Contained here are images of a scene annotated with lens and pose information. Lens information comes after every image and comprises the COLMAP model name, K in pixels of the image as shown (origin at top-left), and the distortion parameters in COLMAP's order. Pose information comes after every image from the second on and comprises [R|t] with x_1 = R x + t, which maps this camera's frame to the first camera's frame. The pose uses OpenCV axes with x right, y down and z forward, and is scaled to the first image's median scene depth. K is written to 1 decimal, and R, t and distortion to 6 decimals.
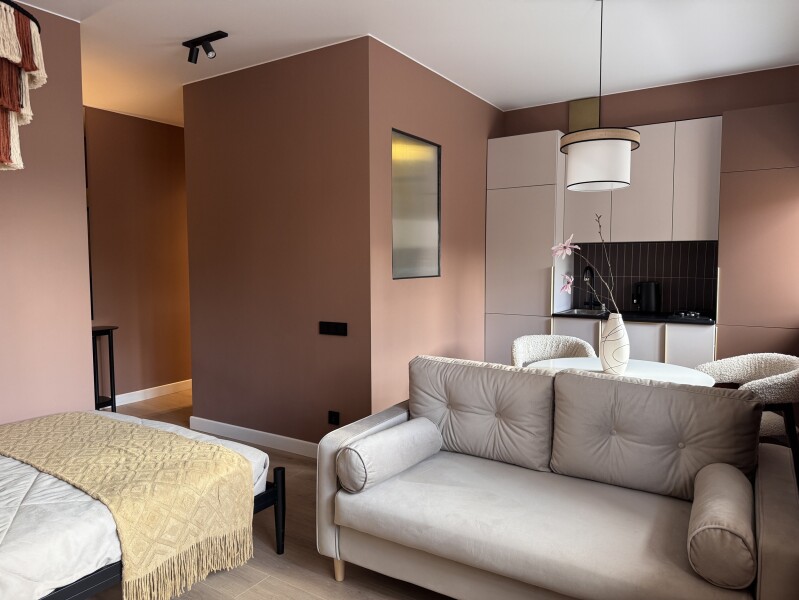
lens RADIAL K [[557.6, 0, 399.5], [0, 557.6, 300.0], [0, 0, 1]] dist [0.156166, -0.270467]
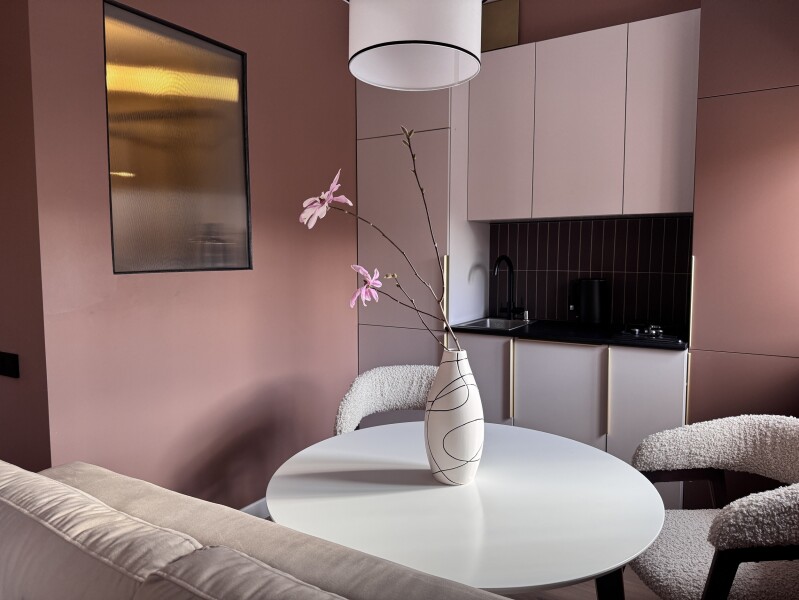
lens RADIAL K [[555.4, 0, 389.3], [0, 555.4, 310.1], [0, 0, 1]] dist [0.072463, -0.156522]
pose [[0.999977, 0.001795, -0.006543, 0.226923], [-0.001603, 0.999571, 0.029255, -0.015342], [0.006593, -0.029244, 0.999551, 0.380724]]
